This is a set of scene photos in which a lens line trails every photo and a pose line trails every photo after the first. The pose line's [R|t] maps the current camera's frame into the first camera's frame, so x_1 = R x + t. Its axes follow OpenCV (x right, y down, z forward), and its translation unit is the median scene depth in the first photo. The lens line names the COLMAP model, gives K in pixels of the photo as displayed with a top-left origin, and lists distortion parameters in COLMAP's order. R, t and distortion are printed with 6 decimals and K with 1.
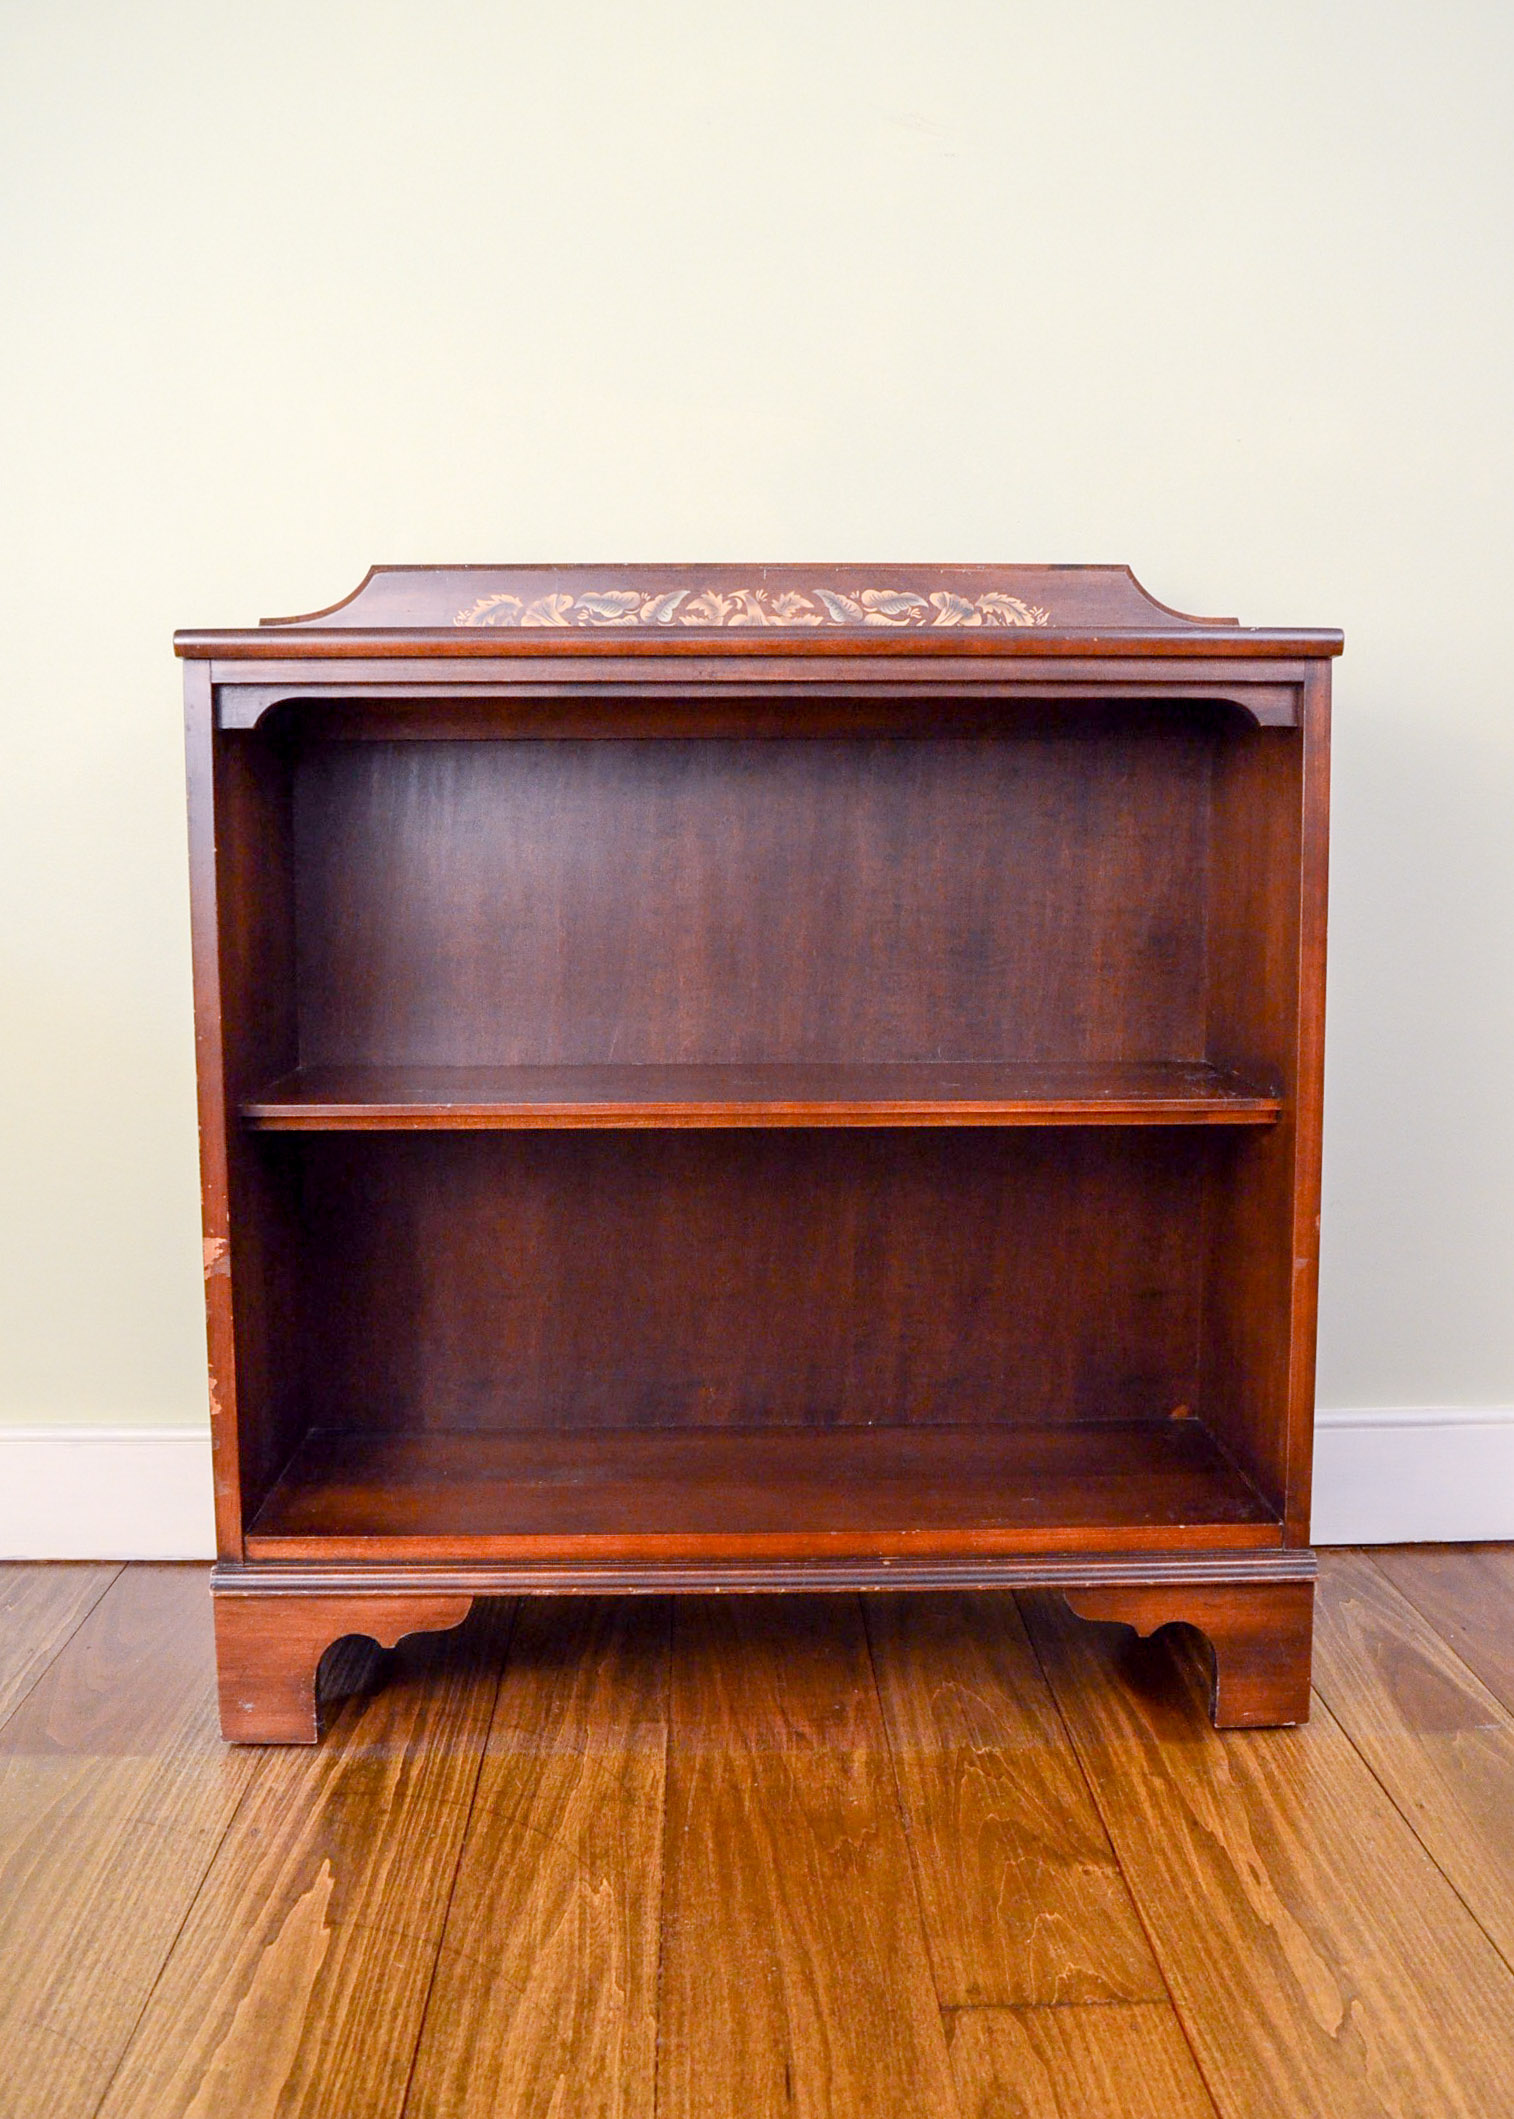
lens RADIAL K [[2088.2, 0, 768.5], [0, 2088.2, 1067.4], [0, 0, 1]] dist [-0.081297, 0.000000]
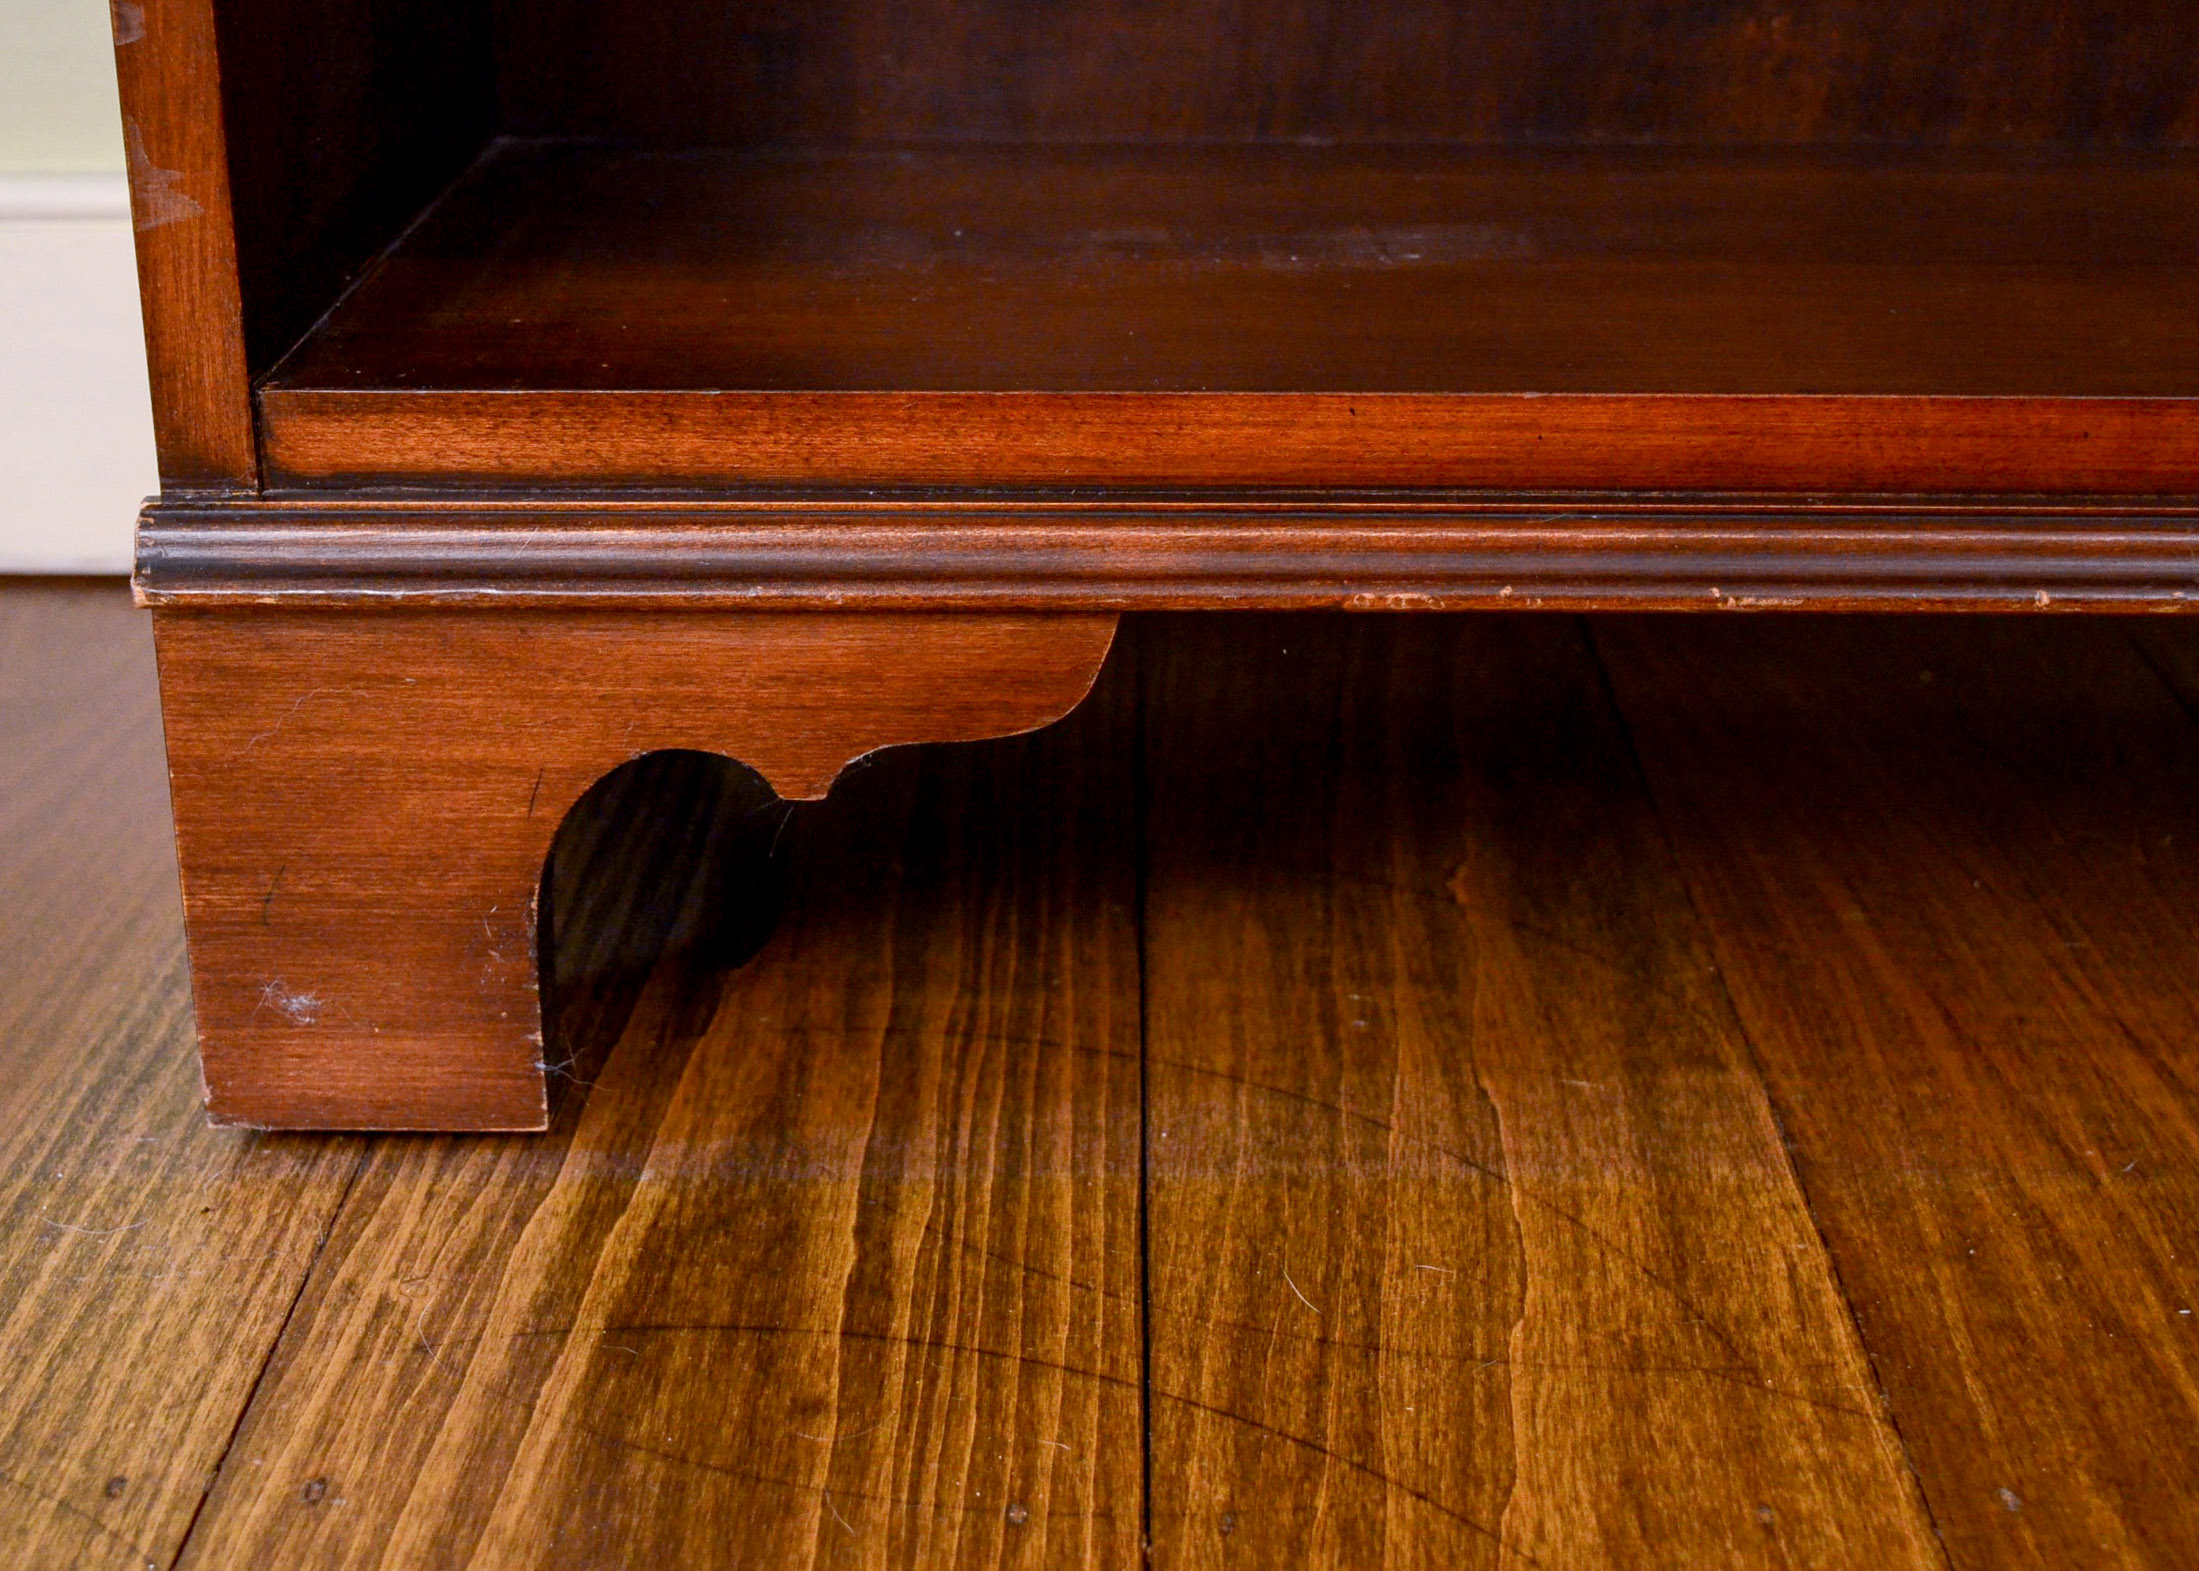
lens RADIAL K [[3379.3, 0, 1108.6], [0, 3379.3, 796.6], [0, 0, 1]] dist [-0.031823, 0.000000]
pose [[0.999250, 0.016218, -0.035154, -0.127429], [-0.007010, 0.968812, 0.247697, 0.169060], [0.038075, -0.247265, 0.968199, 0.569309]]
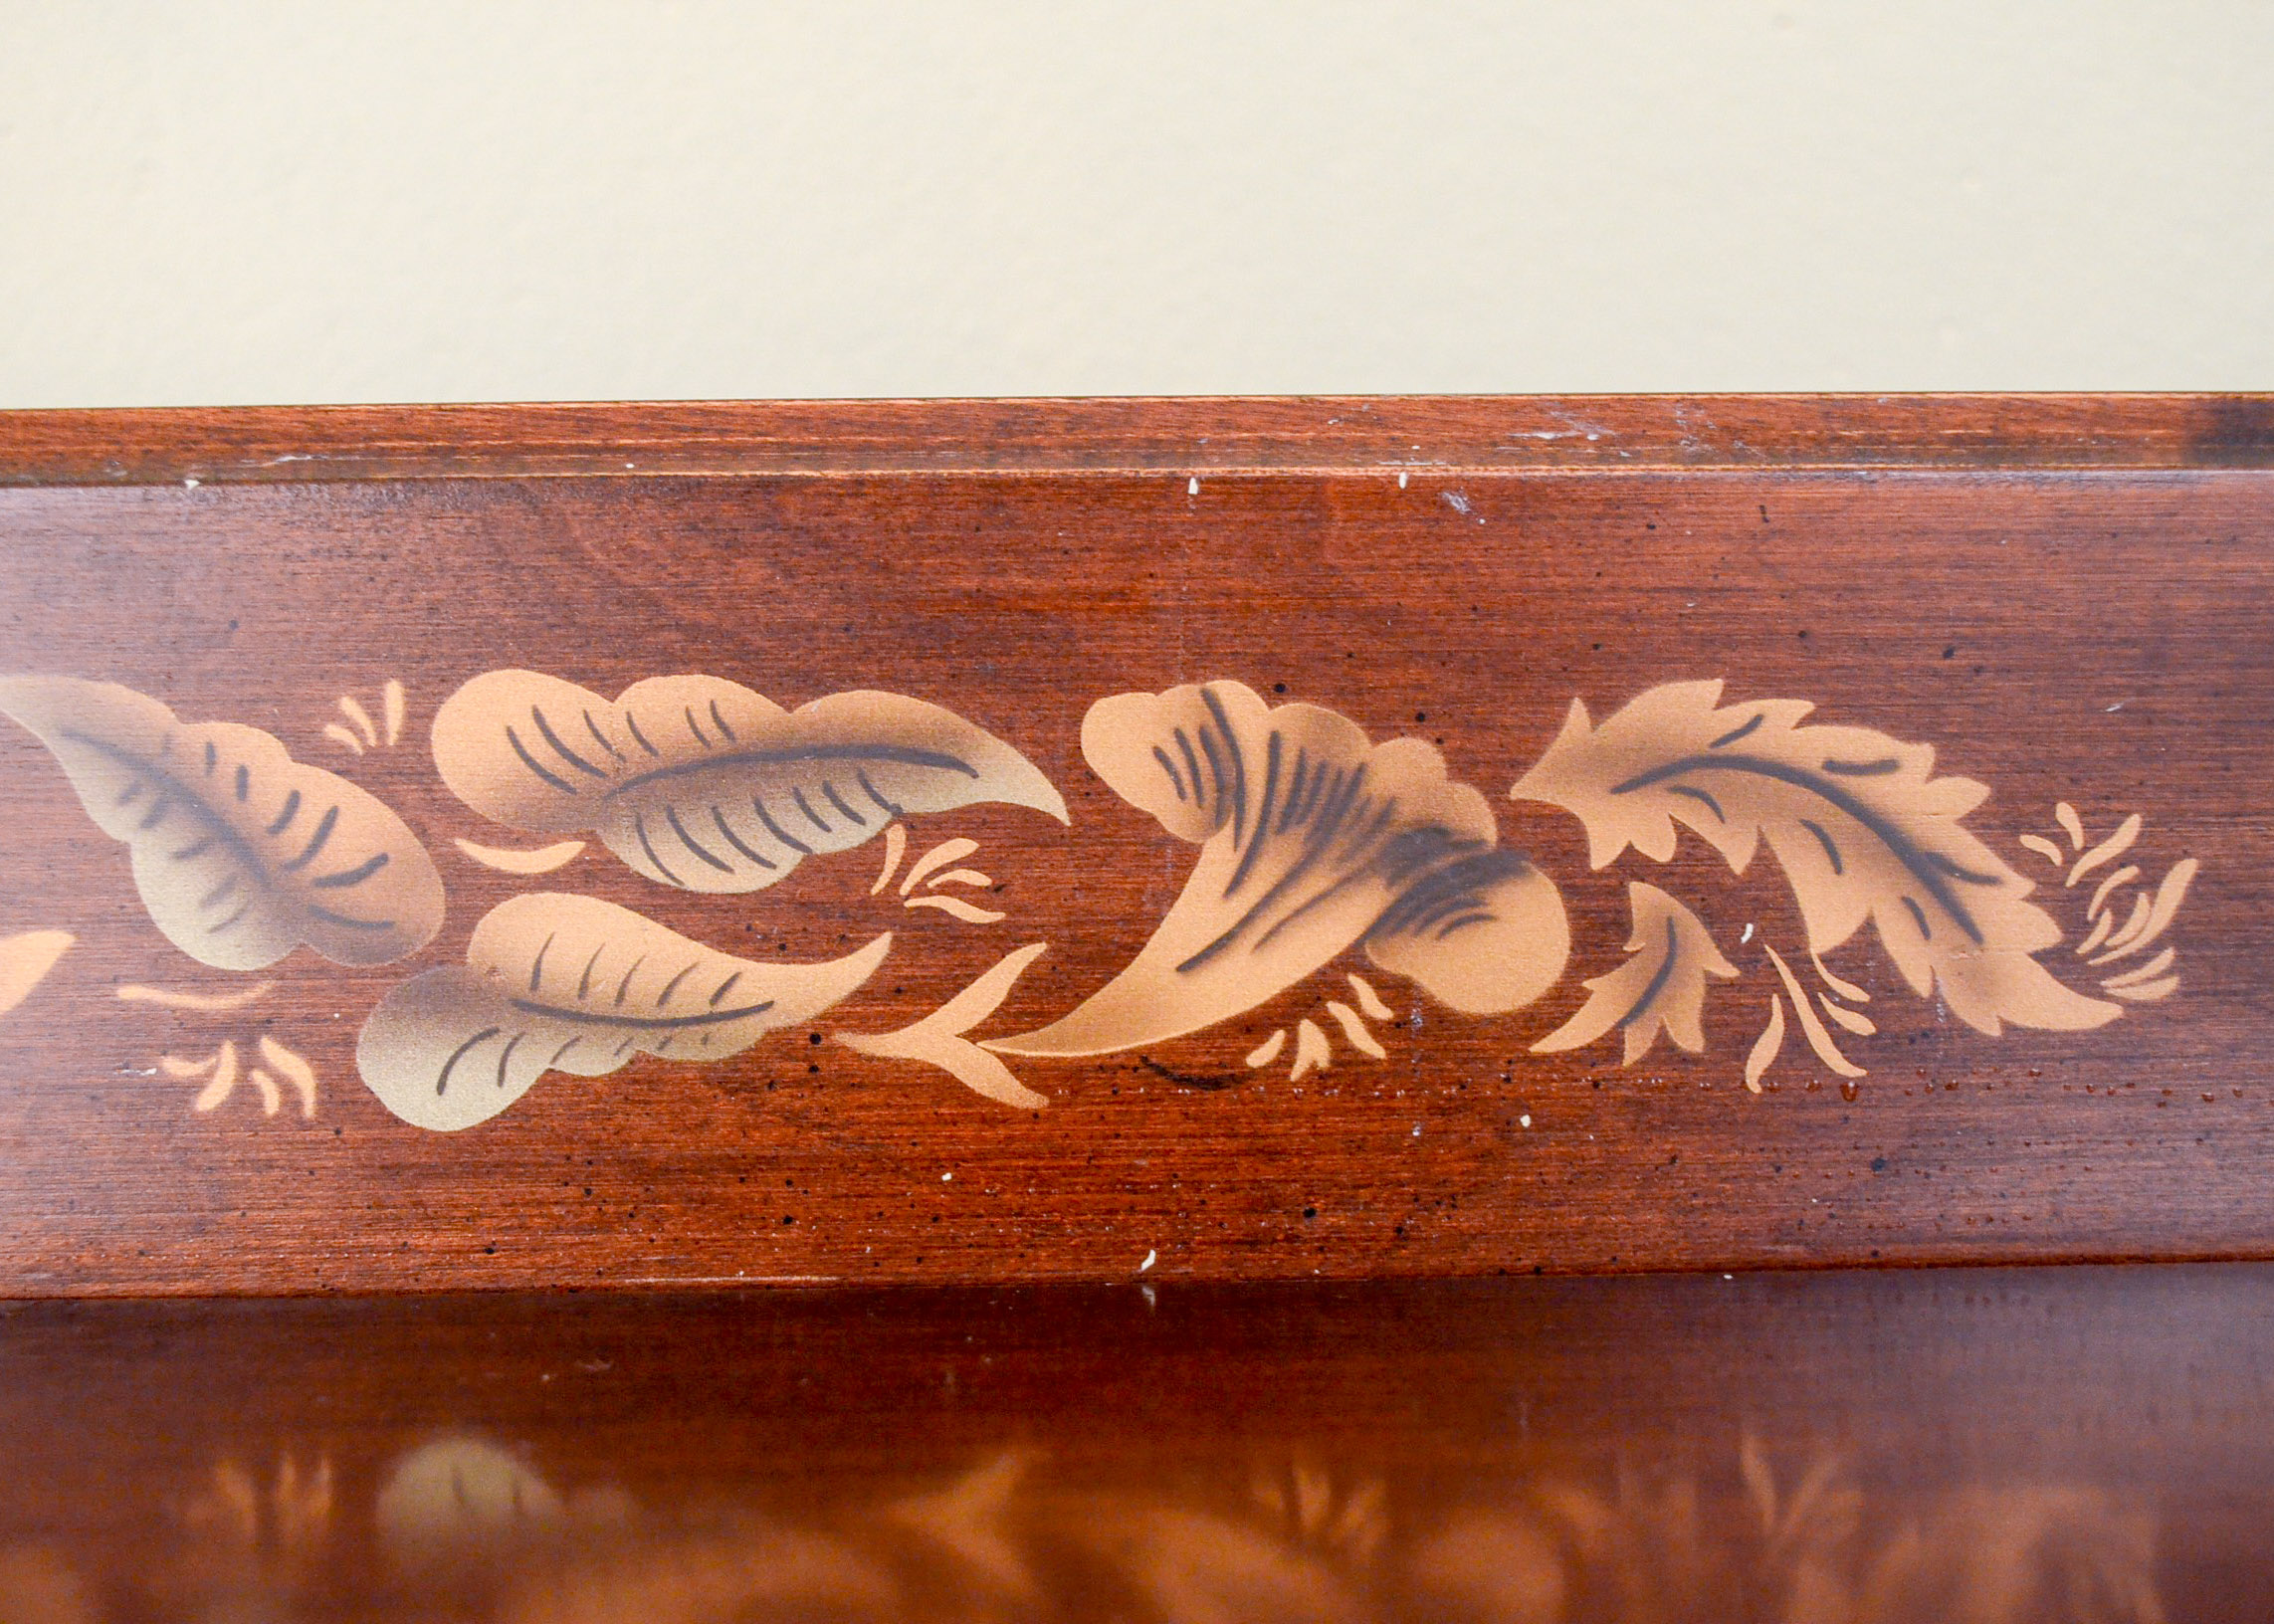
lens RADIAL K [[2793.9, 0, 1132.6], [0, 2793.9, 826.3], [0, 0, 1]] dist [-0.038229, 0.000000]
pose [[0.999974, -0.006693, 0.002698, 0.090469], [0.006751, 0.999732, -0.022133, -0.247258], [-0.002549, 0.022151, 0.999751, 0.972705]]
